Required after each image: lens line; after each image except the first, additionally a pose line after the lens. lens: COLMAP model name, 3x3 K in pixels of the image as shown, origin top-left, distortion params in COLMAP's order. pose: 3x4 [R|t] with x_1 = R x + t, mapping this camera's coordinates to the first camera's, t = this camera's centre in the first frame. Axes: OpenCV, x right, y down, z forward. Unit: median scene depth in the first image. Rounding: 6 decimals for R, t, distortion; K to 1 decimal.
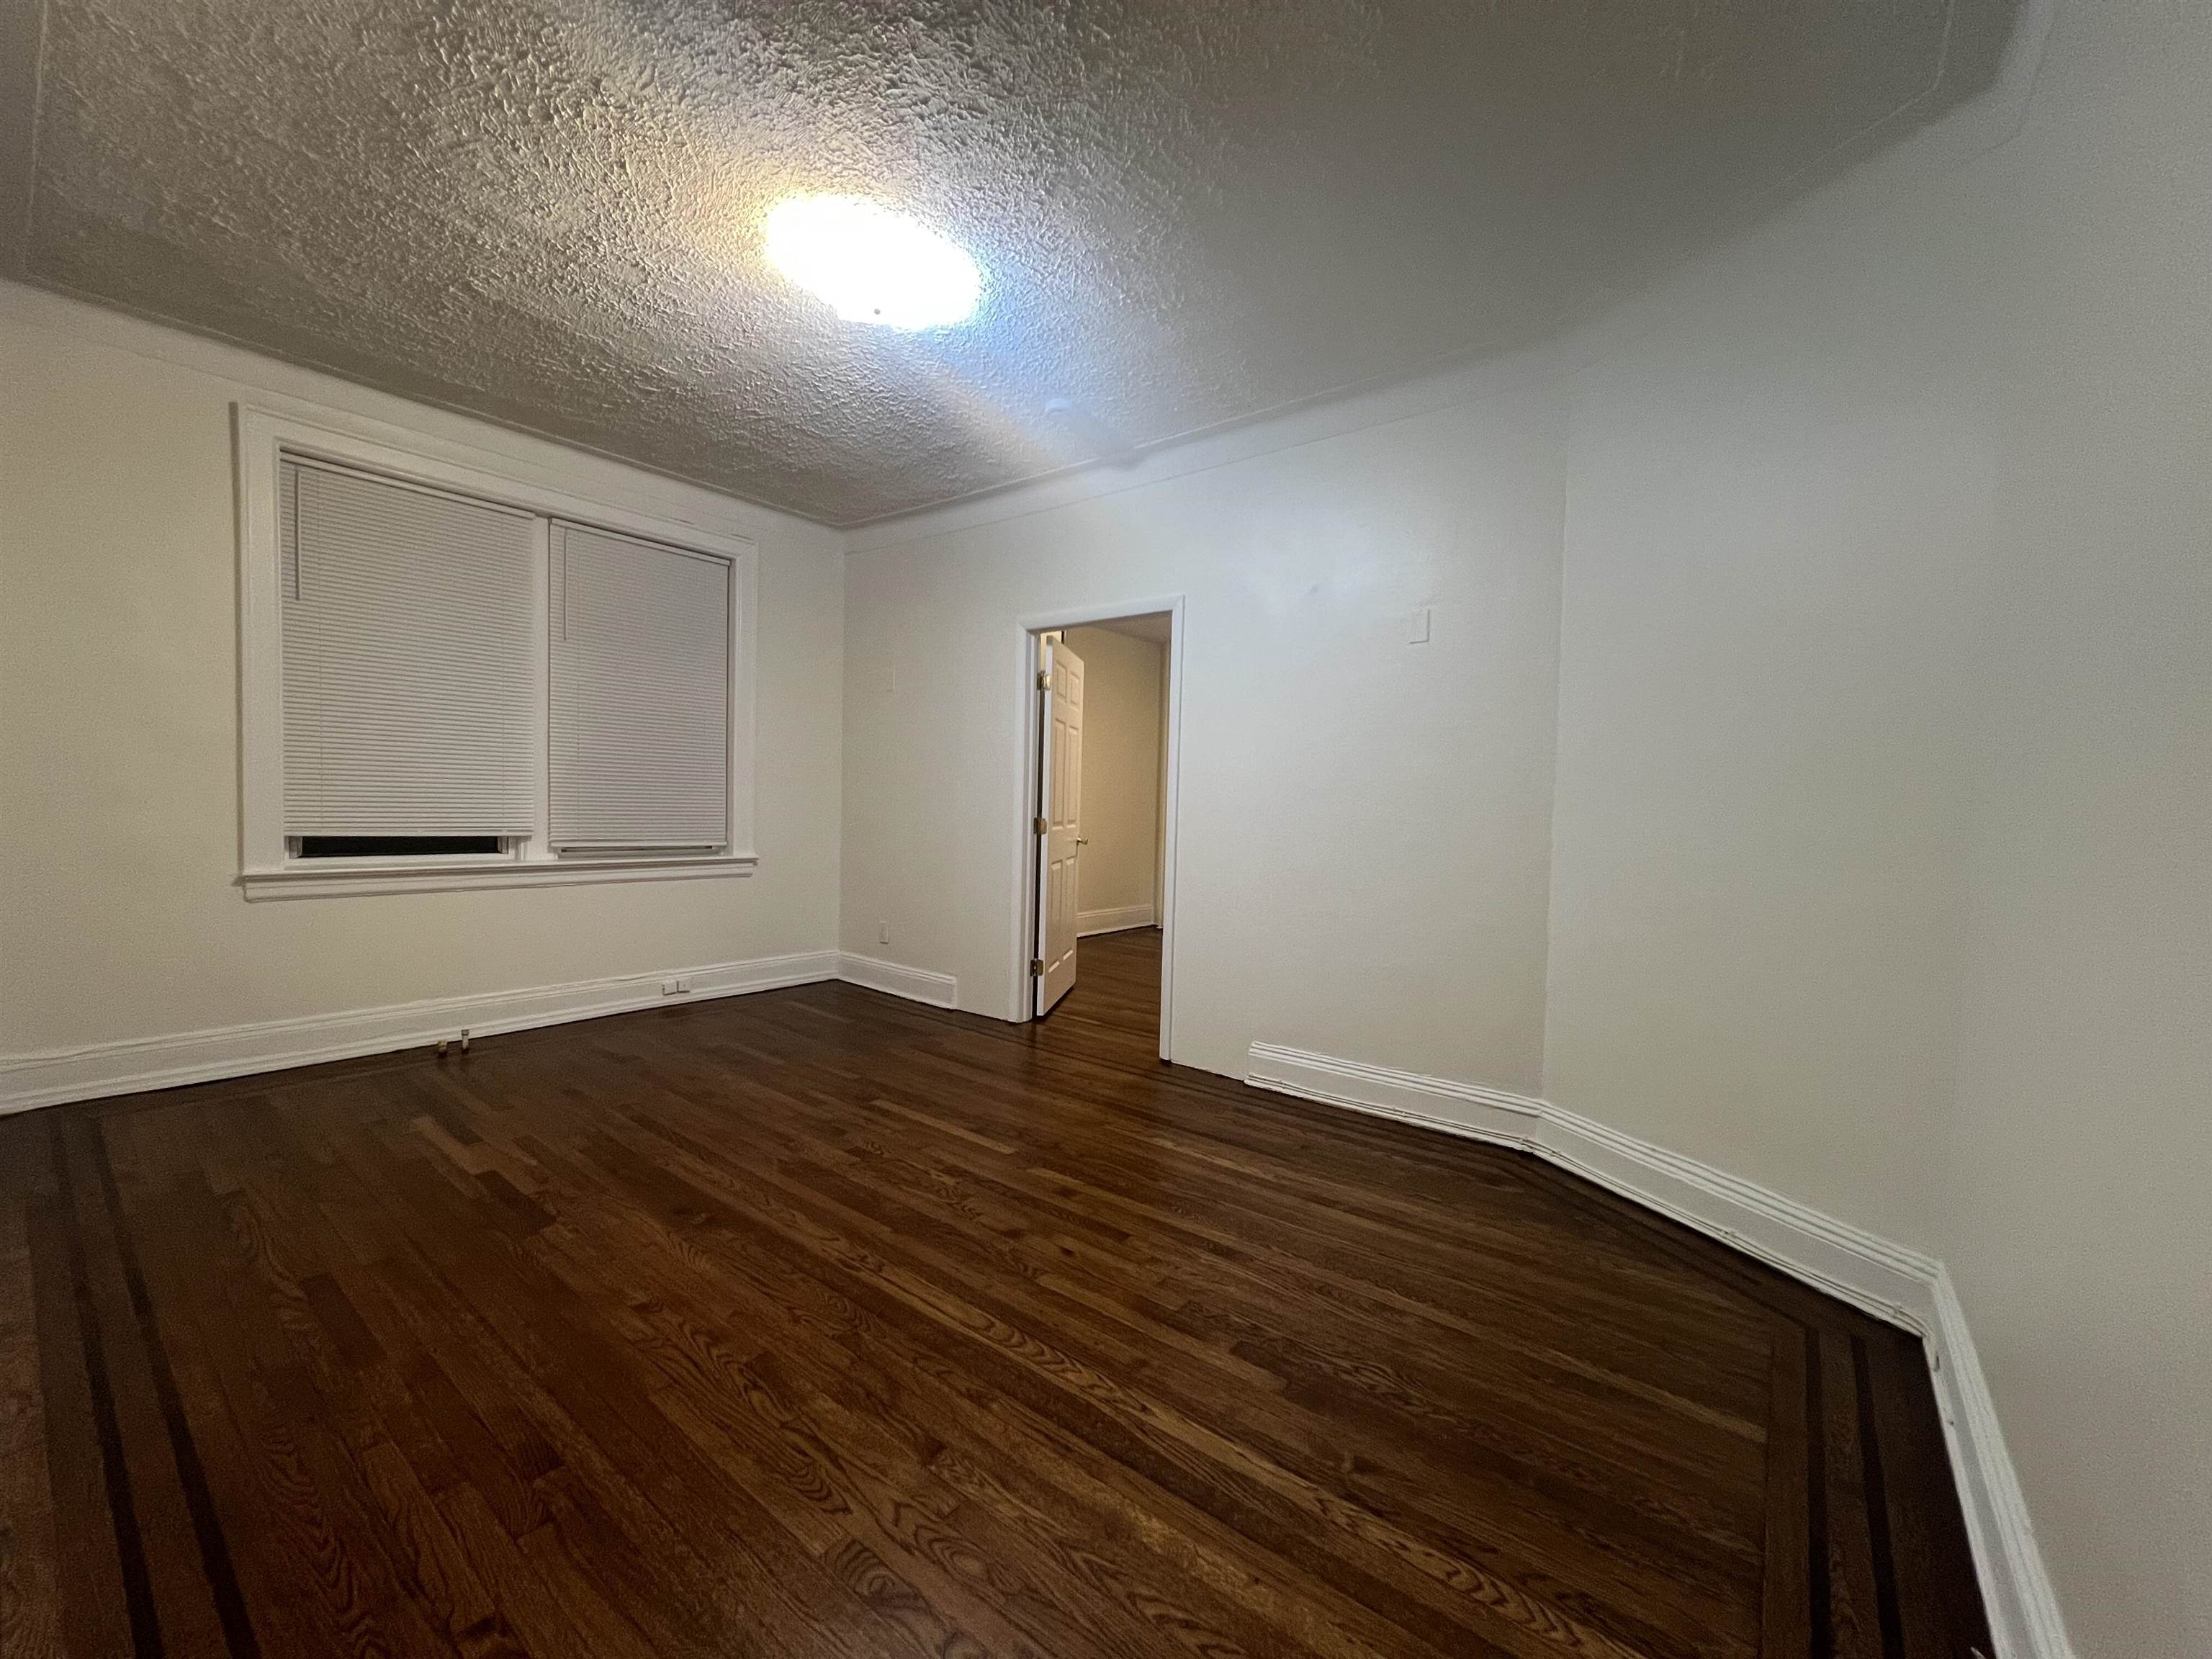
lens RADIAL K [[880.7, 0, 1104.0], [0, 880.7, 840.2], [0, 0, 1]] dist [-0.001728, 0.000300]
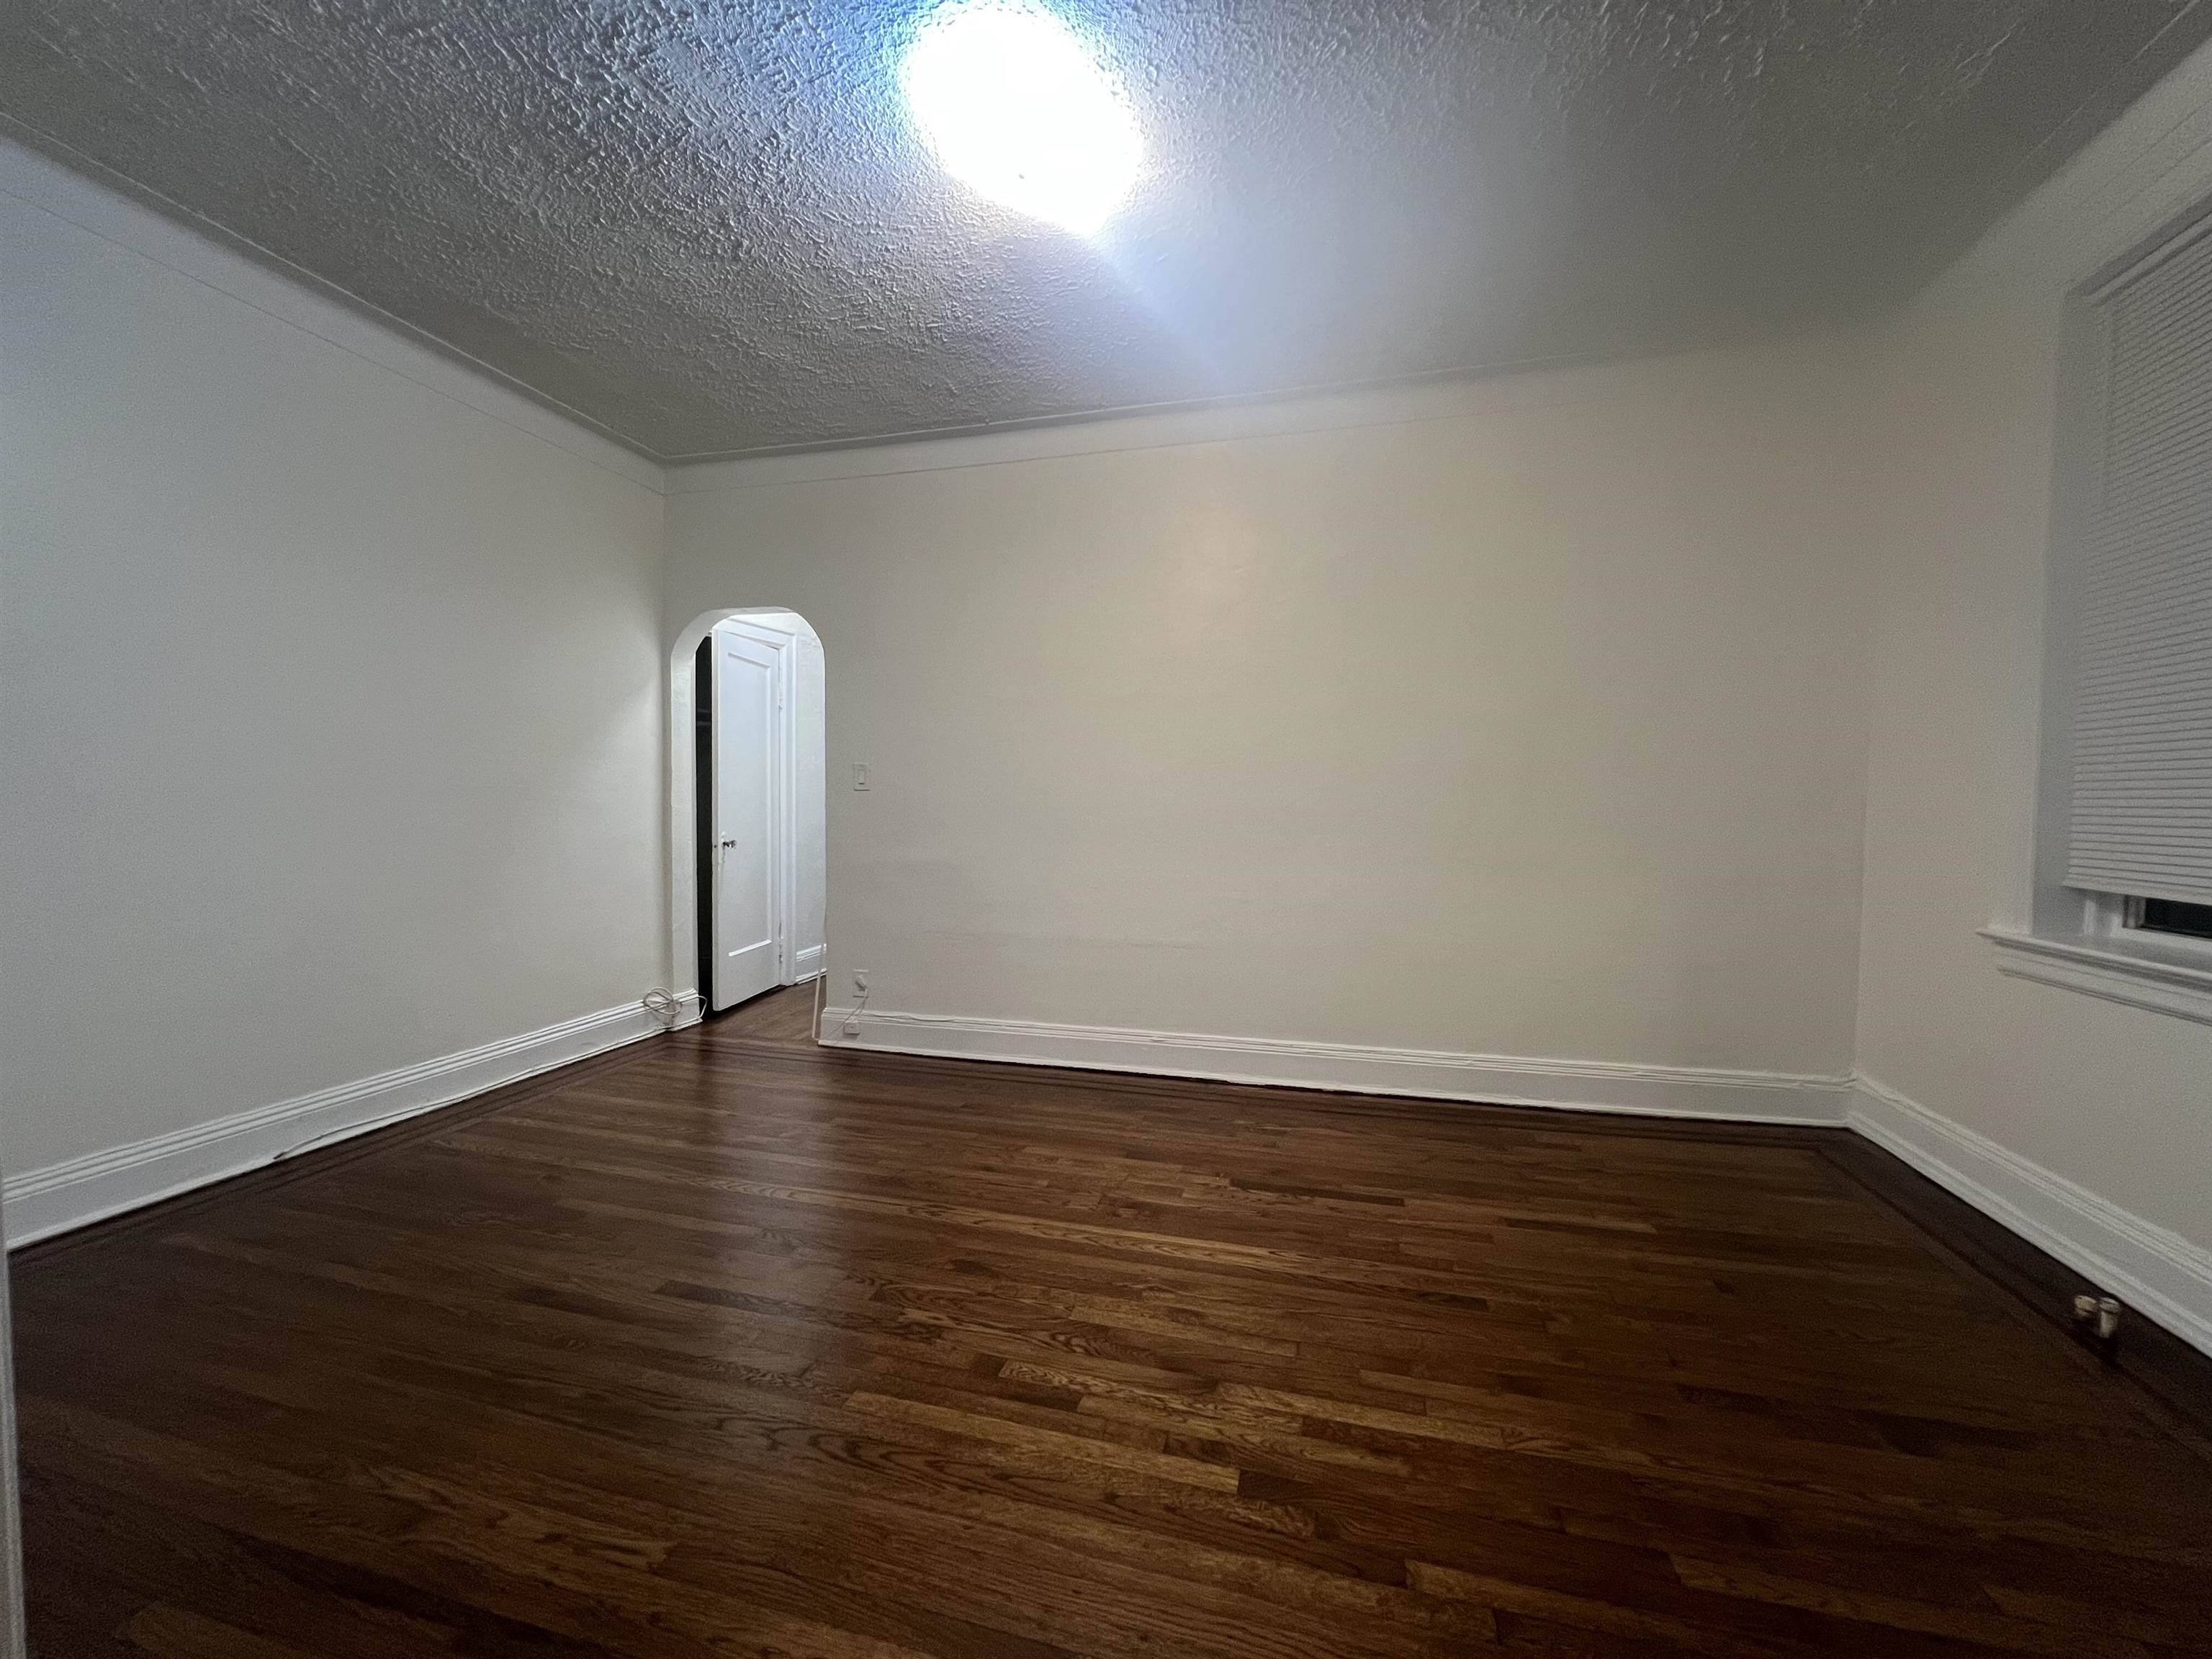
lens RADIAL K [[880.7, 0, 1104.0], [0, 880.7, 840.2], [0, 0, 1]] dist [-0.001728, 0.000300]
pose [[-0.919953, -0.016848, -0.391667, -0.024036], [-0.049871, 0.995989, 0.074294, -0.062856], [0.388844, 0.087880, -0.917103, 1.556117]]
